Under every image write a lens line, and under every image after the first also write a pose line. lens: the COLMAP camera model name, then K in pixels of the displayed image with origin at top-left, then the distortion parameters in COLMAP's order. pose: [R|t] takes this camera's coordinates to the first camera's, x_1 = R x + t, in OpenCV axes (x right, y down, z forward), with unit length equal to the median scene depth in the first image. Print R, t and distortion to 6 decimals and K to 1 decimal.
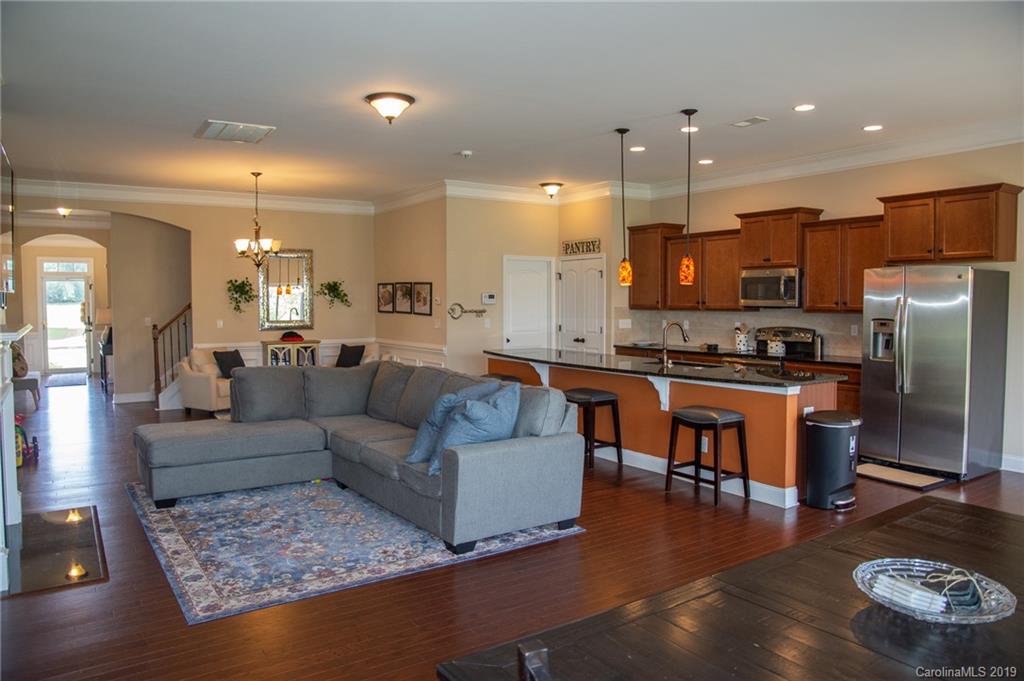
lens RADIAL K [[709.5, 0, 511.8], [0, 709.5, 328.0], [0, 0, 1]] dist [-0.098949, 0.002468]
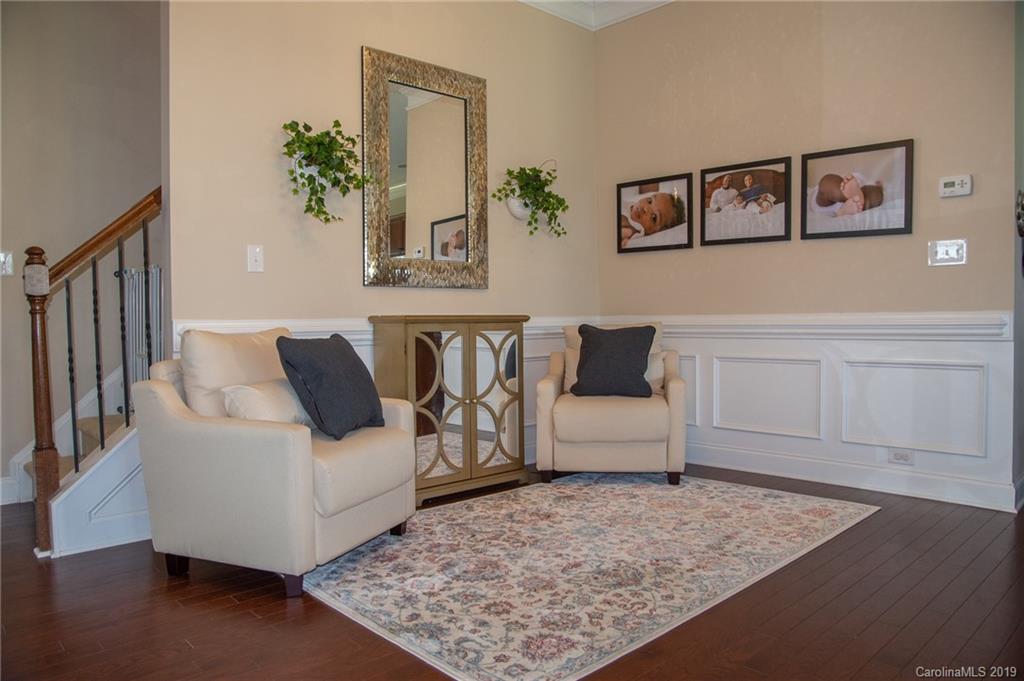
lens RADIAL K [[709.5, 0, 511.8], [0, 709.5, 328.0], [0, 0, 1]] dist [-0.098949, 0.002468]
pose [[0.985834, -0.008866, 0.167492, -0.490305], [0.013369, 0.999578, -0.025775, 0.048547], [-0.167193, 0.027650, 0.985536, 0.918946]]
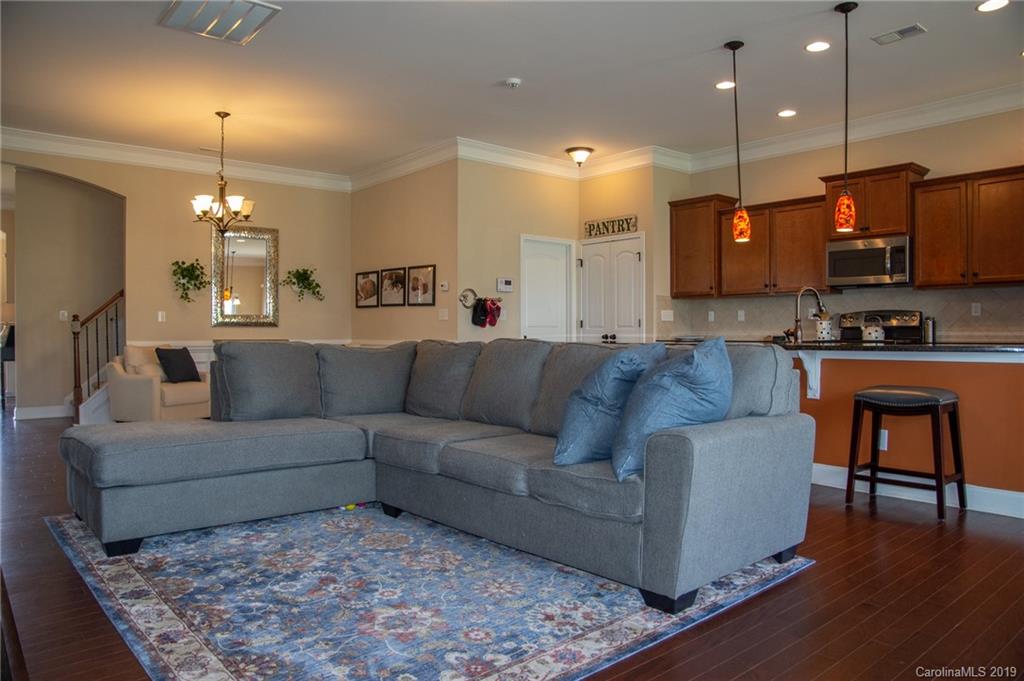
lens RADIAL K [[710.6, 0, 510.7], [0, 710.6, 335.5], [0, 0, 1]] dist [-0.088550, 0.006526]
pose [[0.993582, 0.001089, 0.113109, -0.157126], [0.002960, 0.999361, -0.035620, 0.061550], [-0.113076, 0.035726, 0.992944, 0.239255]]
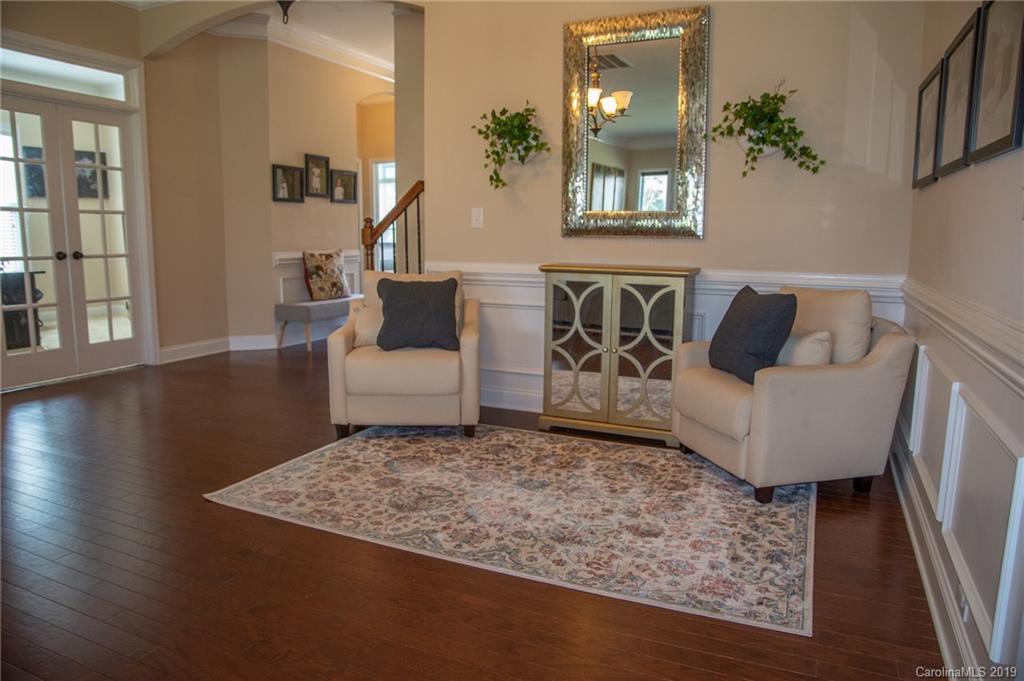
lens RADIAL K [[693.2, 0, 498.5], [0, 693.2, 342.0], [0, 0, 1]] dist [-0.129105, -0.006222]
pose [[0.513572, 0.137259, -0.846997, -0.057024], [-0.038449, 0.989812, 0.137089, 0.015326], [0.857184, -0.037839, 0.513618, 1.084075]]
